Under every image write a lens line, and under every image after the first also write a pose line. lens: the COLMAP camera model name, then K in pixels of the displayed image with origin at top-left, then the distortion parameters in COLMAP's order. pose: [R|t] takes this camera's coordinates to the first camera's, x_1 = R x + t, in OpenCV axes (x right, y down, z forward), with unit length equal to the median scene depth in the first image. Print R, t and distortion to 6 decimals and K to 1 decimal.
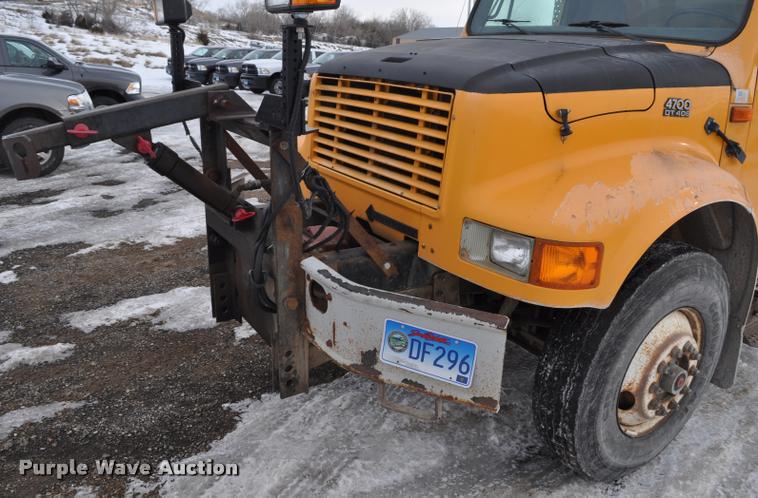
lens RADIAL K [[596.3, 0, 384.3], [0, 596.3, 260.4], [0, 0, 1]] dist [-0.094663, 0.023696]
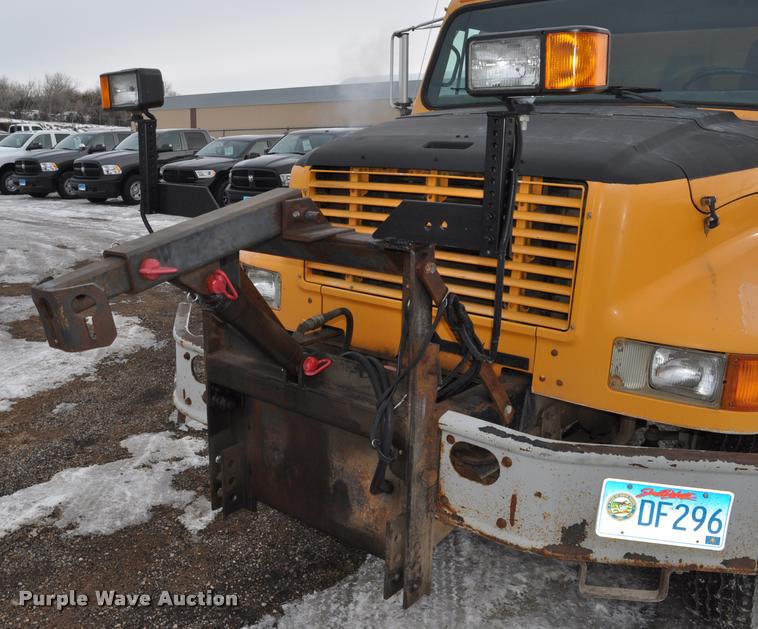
lens RADIAL K [[754.1, 0, 285.6], [0, 754.1, 322.5], [0, 0, 1]] dist [-0.082028, 0.000000]
pose [[0.974172, -0.100966, 0.201976, -0.454009], [0.116922, 0.990764, -0.068665, -0.068509], [-0.193178, 0.090507, 0.976980, 0.098090]]
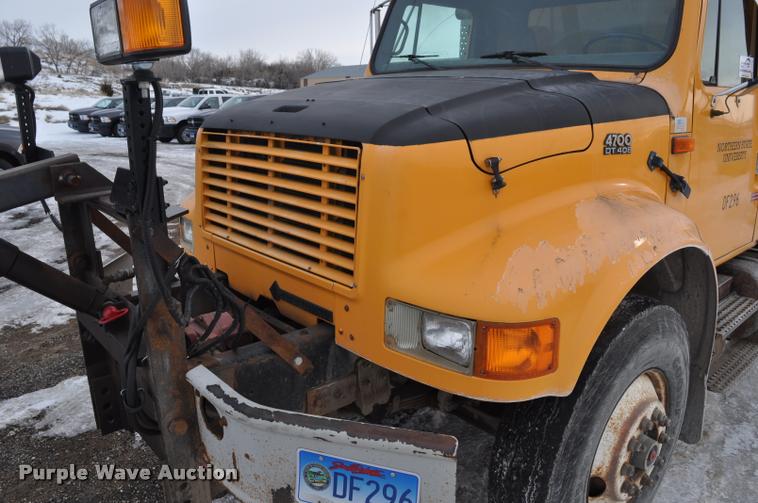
lens RADIAL K [[589.4, 0, 380.3], [0, 589.4, 256.1], [0, 0, 1]] dist [-0.088647, 0.015128]
pose [[0.988670, -0.086147, 0.122926, 0.028621], [0.093701, 0.993965, -0.057038, -0.075947], [-0.117271, 0.067910, 0.990775, 0.180753]]
